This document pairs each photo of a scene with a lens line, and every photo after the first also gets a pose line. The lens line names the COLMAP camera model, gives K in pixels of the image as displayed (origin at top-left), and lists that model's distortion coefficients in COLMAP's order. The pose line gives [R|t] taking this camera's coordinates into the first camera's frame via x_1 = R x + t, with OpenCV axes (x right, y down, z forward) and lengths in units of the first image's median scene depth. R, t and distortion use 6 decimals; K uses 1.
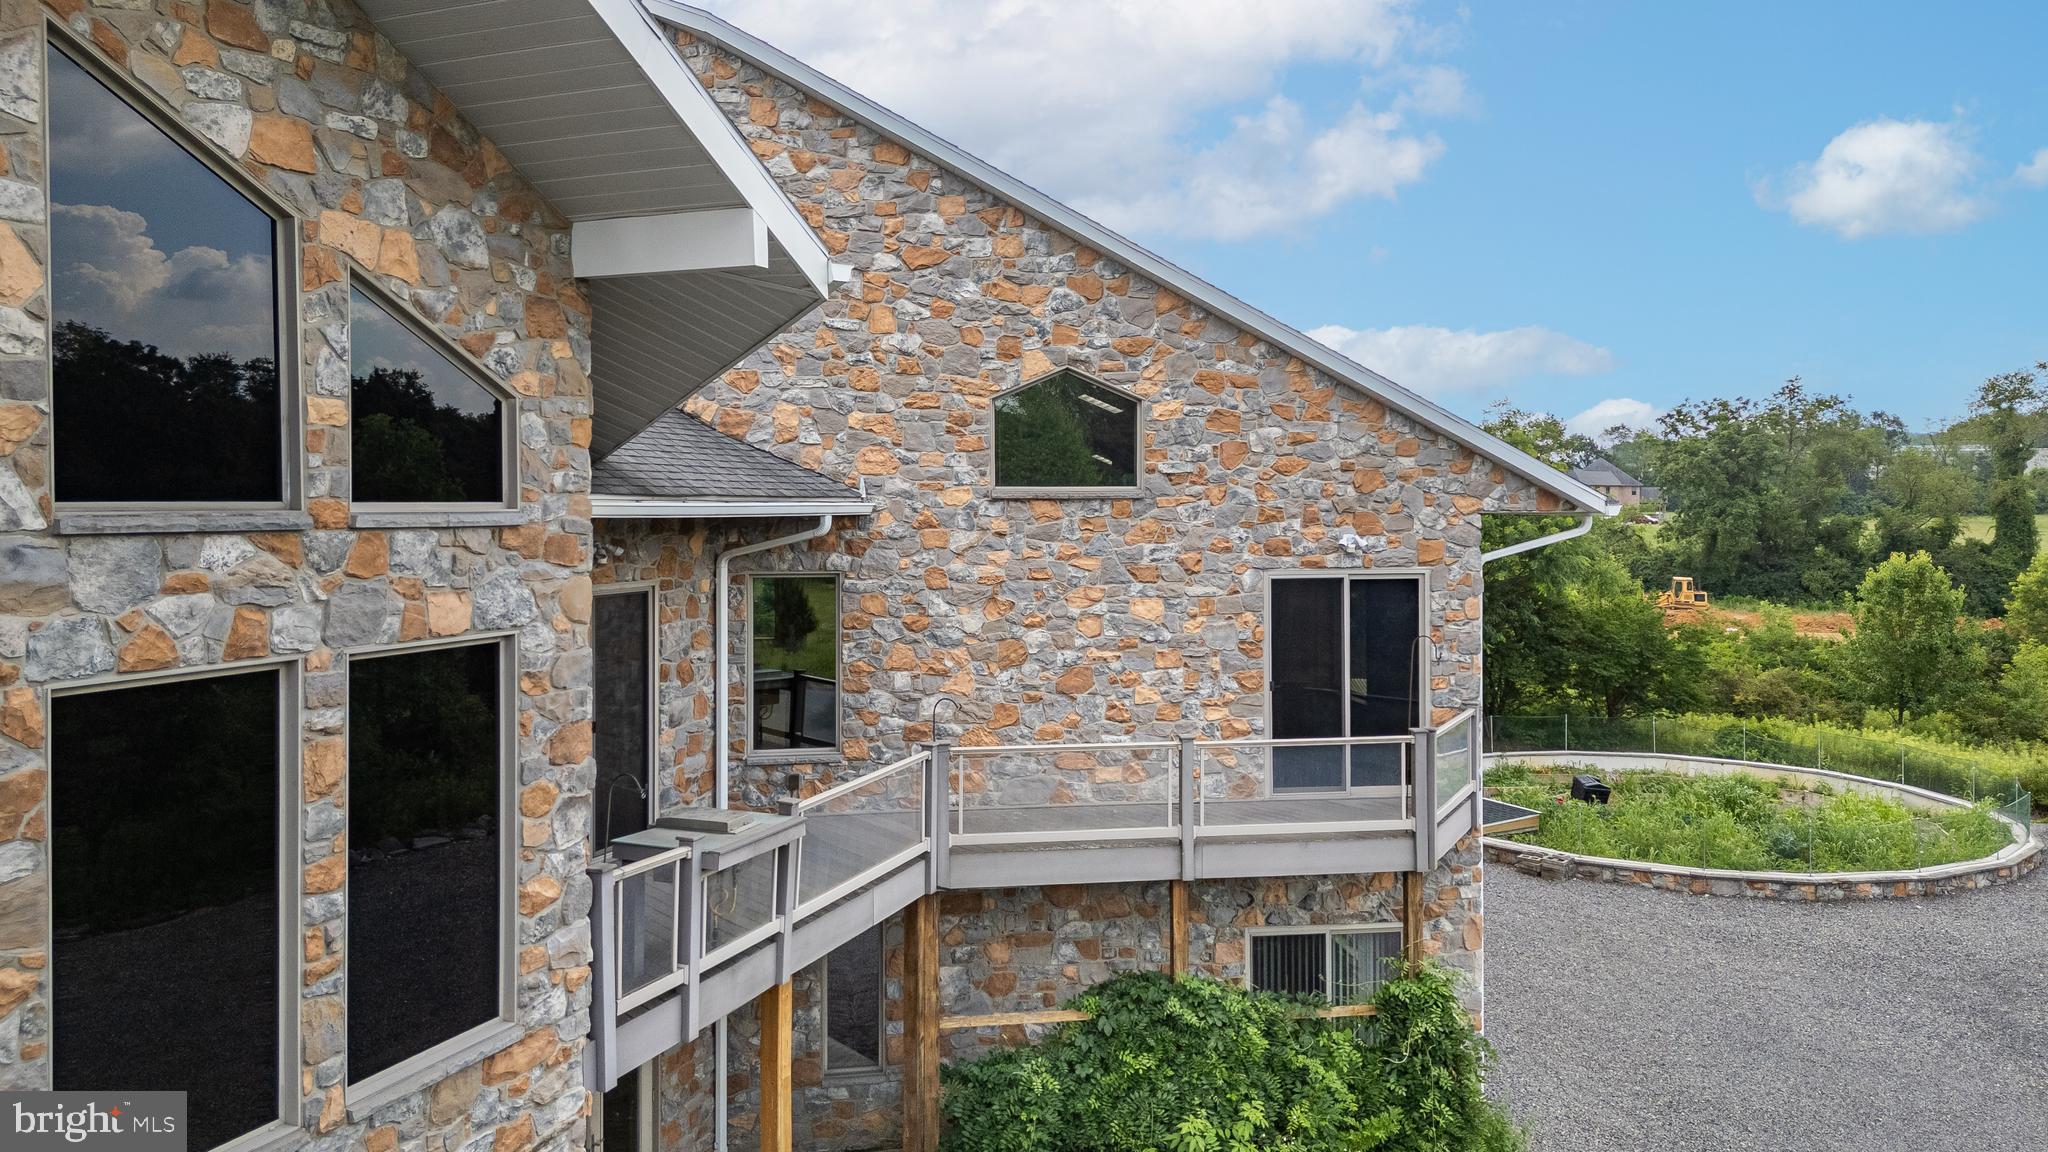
lens RADIAL K [[1379.1, 0, 1017.4], [0, 1379.1, 530.3], [0, 0, 1]] dist [0.049782, -0.095708]
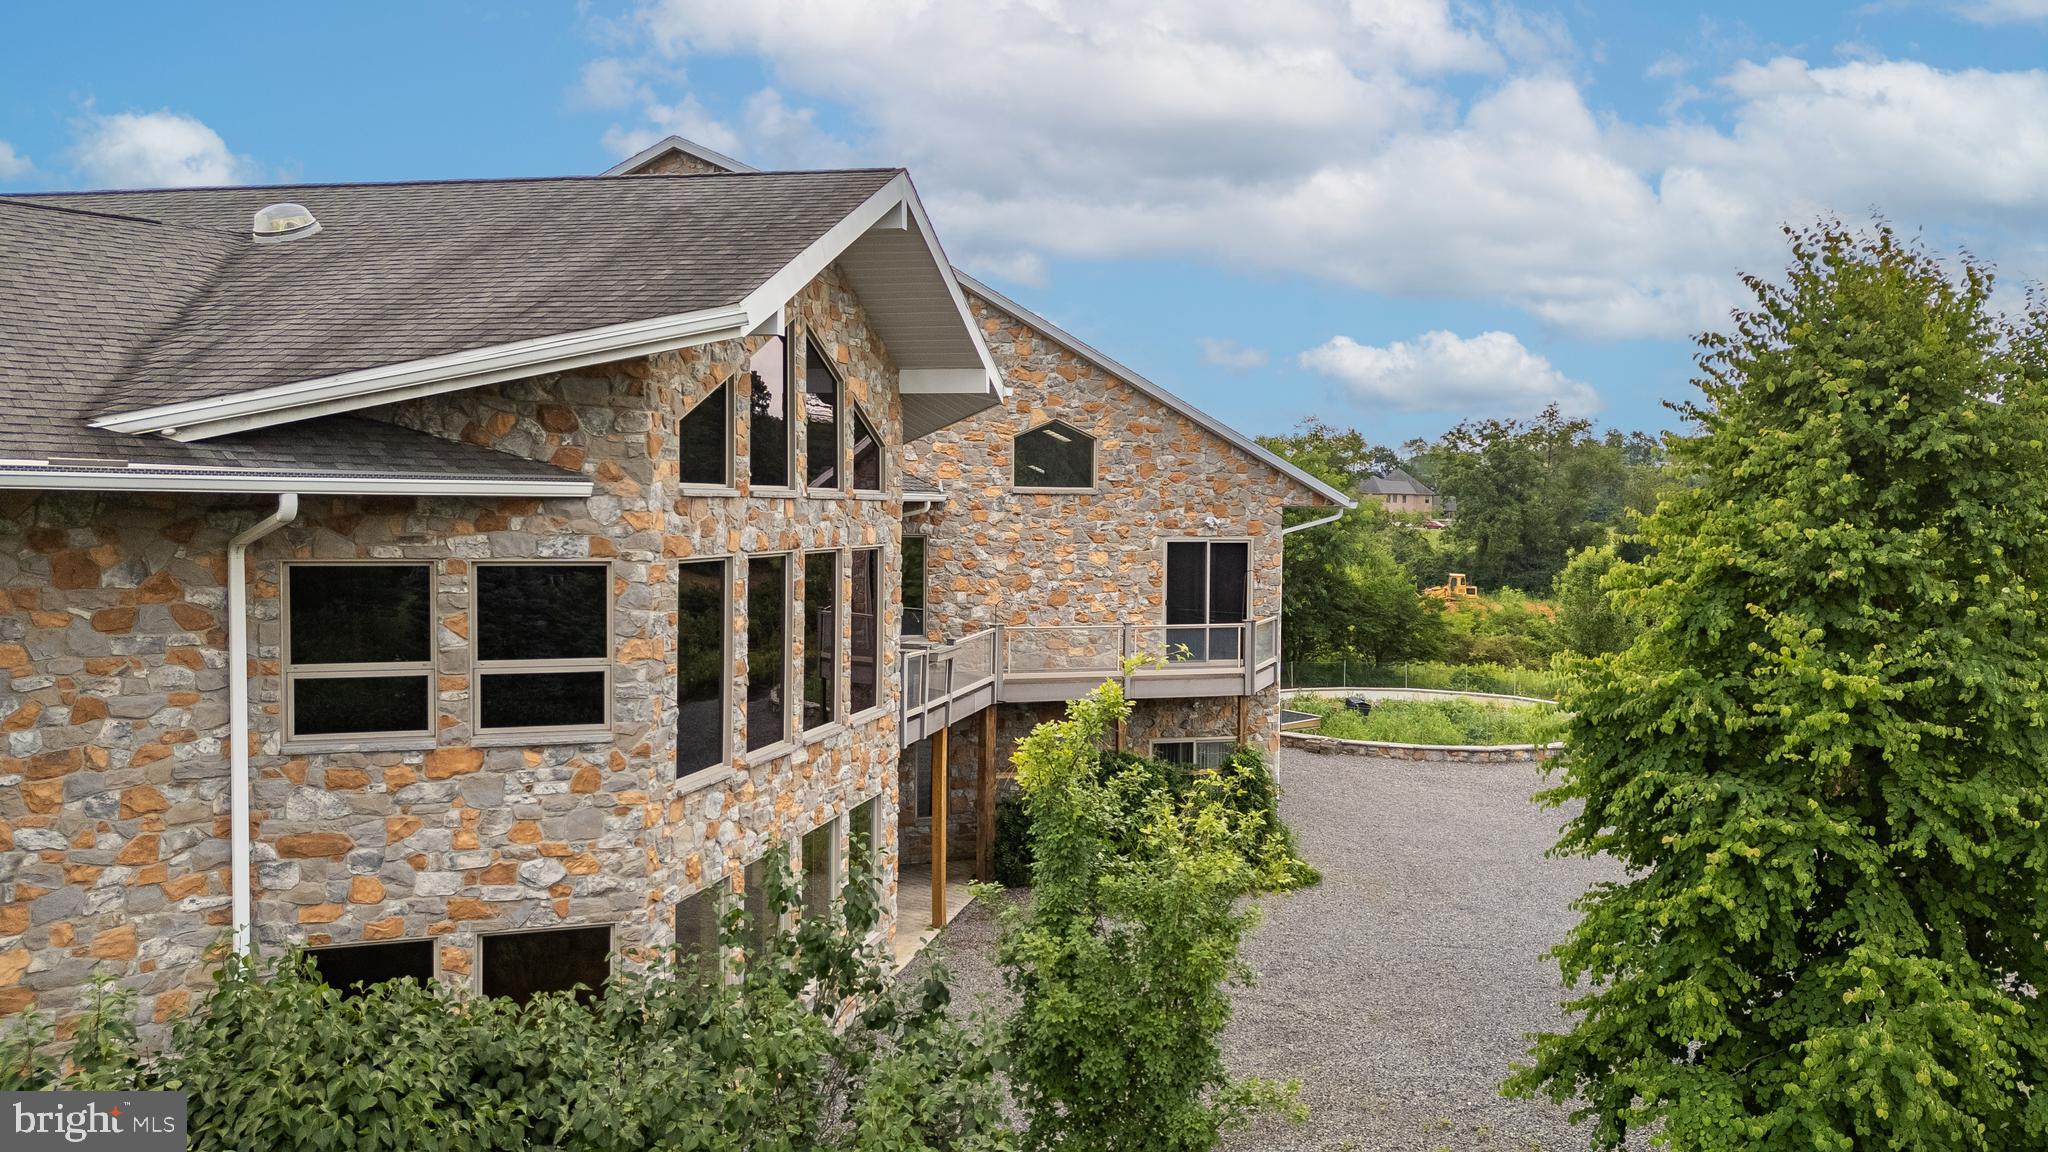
lens RADIAL K [[1538.9, 0, 1024.0], [0, 1538.9, 576.0], [0, 0, 1]] dist [0.002779, -0.000385]
pose [[0.989077, 0.007929, 0.147185, -0.281070], [-0.011775, 0.999611, 0.025279, 0.031005], [-0.146928, -0.026736, 0.988786, -0.899708]]
